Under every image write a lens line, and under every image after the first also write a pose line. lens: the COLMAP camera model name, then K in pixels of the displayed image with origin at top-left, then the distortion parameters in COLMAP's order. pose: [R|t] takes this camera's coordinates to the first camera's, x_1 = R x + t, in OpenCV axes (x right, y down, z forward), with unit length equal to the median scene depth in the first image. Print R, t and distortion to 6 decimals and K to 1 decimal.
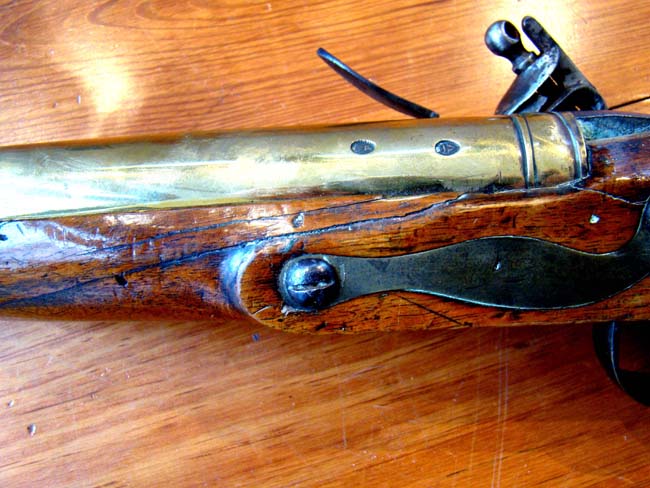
lens RADIAL K [[604.7, 0, 325.0], [0, 604.7, 244.0], [0, 0, 1]] dist [-0.160519, 0.017724]
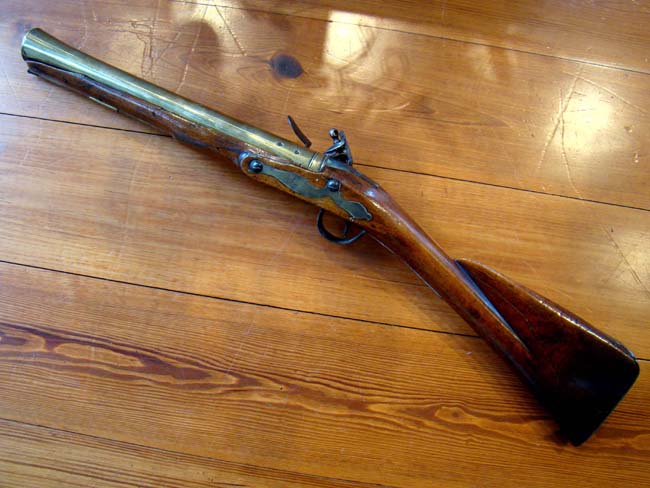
lens RADIAL K [[604.7, 0, 325.0], [0, 604.7, 244.0], [0, 0, 1]] dist [-0.160519, 0.017724]
pose [[0.901759, 0.431819, -0.019065, 0.836210], [-0.430278, 0.900991, 0.055468, 0.124084], [0.041129, -0.041815, 0.998278, -3.785283]]
